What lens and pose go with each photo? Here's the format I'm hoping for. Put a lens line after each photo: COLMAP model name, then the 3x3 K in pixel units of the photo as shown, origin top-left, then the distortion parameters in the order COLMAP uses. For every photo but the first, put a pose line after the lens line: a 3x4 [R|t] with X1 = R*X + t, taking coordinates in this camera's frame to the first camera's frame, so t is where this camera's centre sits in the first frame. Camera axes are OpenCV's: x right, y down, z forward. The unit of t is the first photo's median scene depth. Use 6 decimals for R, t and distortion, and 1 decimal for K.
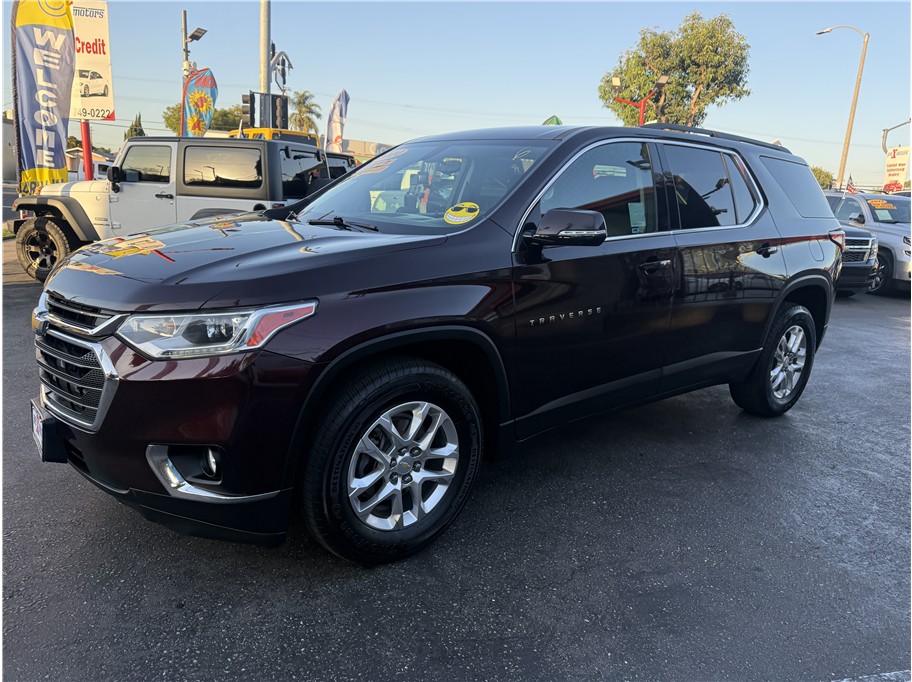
lens RADIAL K [[653.0, 0, 460.9], [0, 653.0, 341.1], [0, 0, 1]] dist [0.013535, -0.014531]
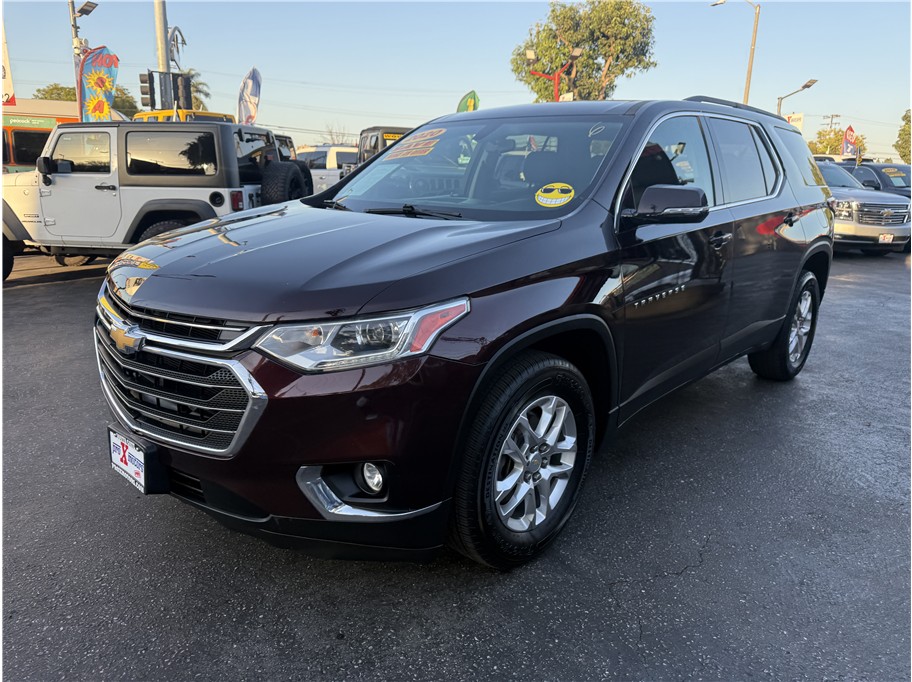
lens RADIAL K [[653.0, 0, 451.5], [0, 653.0, 345.5], [0, 0, 1]] dist [0.013535, -0.014531]
pose [[0.990168, -0.067315, 0.122618, -0.101621], [0.062518, 0.997136, 0.042559, -0.009685], [-0.125131, -0.034475, 0.991541, 0.022570]]
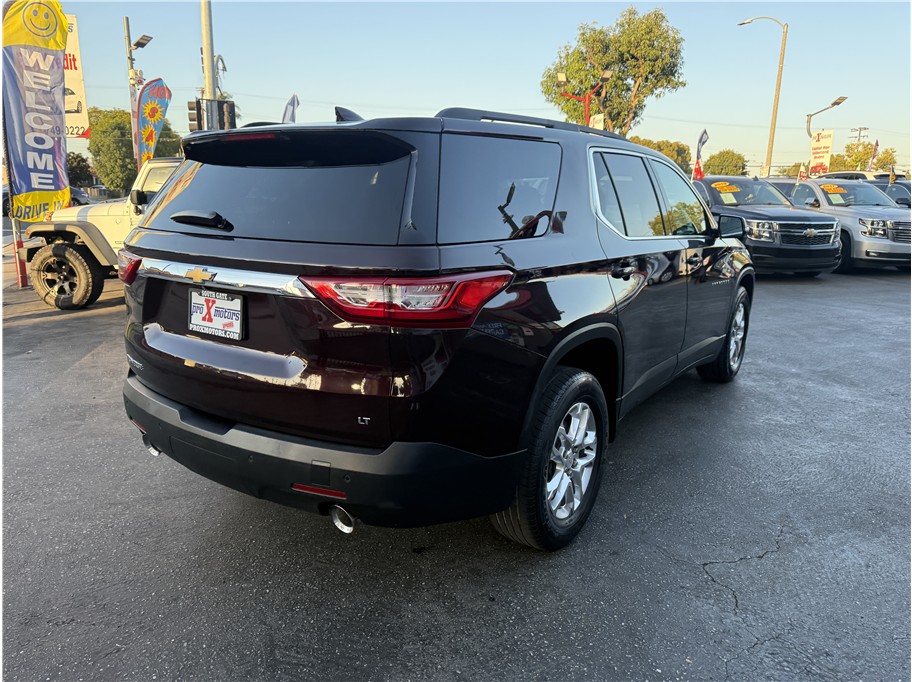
lens RADIAL K [[653.0, 0, 450.5], [0, 653.0, 345.5], [0, 0, 1]] dist [0.013535, -0.014531]
pose [[0.993831, -0.065379, 0.089590, -0.162499], [0.064007, 0.997785, 0.018103, -0.017854], [-0.090575, -0.012257, 0.995814, -0.035384]]
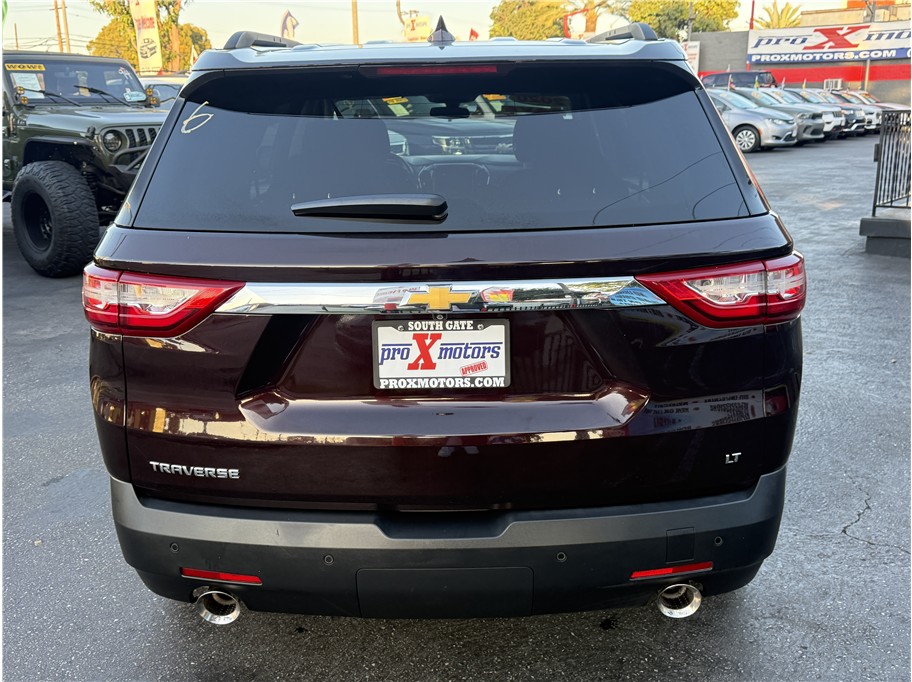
lens RADIAL K [[918.2, 0, 449.9], [0, 918.2, 337.3], [0, 0, 1]] dist [0.023162, 0.000000]
pose [[0.764465, -0.231319, 0.601735, -0.405330], [0.198290, 0.972528, 0.121944, -0.072159], [-0.613412, 0.026097, 0.789332, 0.065452]]
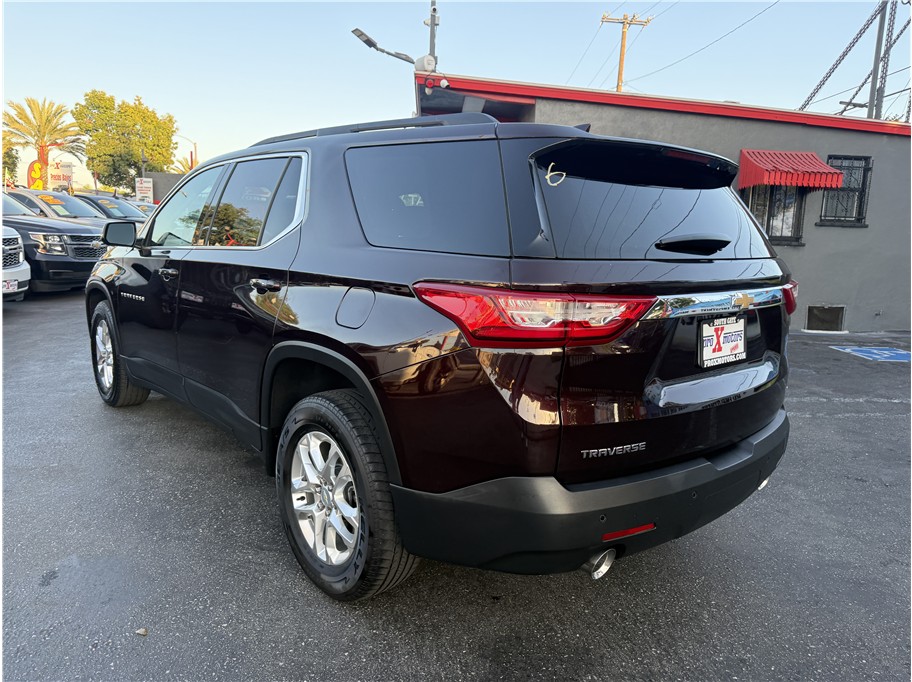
lens RADIAL K [[653.0, 0, 456.0], [0, 653.0, 345.7], [0, 0, 1]] dist [0.013535, -0.014531]
pose [[0.145238, -0.224132, 0.963676, -0.545226], [0.185117, 0.962959, 0.196066, -0.112112], [-0.971925, 0.149917, 0.181349, 0.346444]]
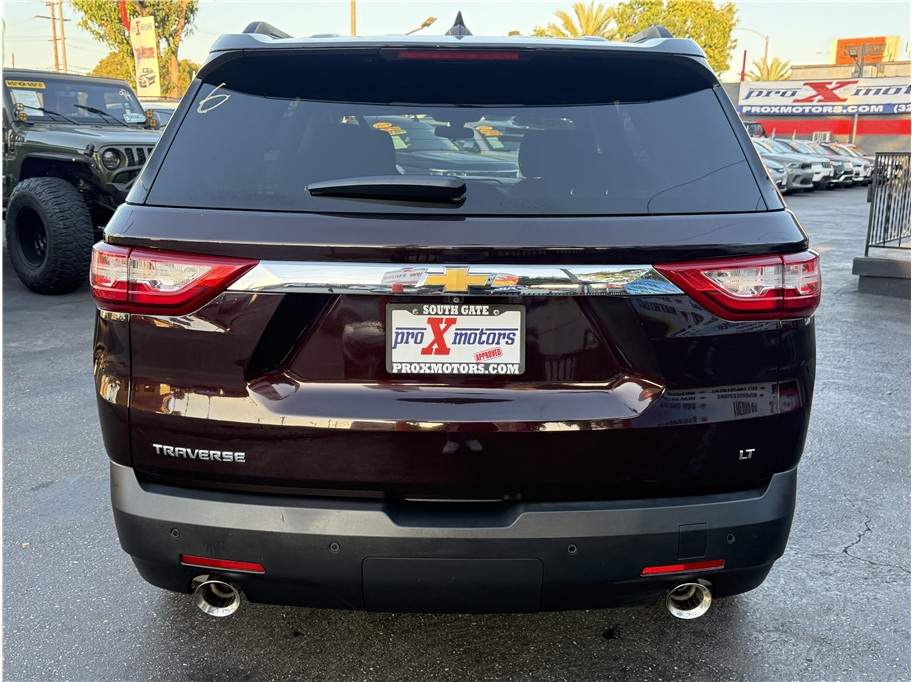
lens RADIAL K [[918.2, 0, 457.8], [0, 918.2, 343.5], [0, 0, 1]] dist [0.023162, 0.000000]
pose [[0.756809, -0.188122, 0.625979, -0.412590], [0.170895, 0.981325, 0.088301, -0.056975], [-0.630900, 0.040150, 0.774825, 0.073540]]
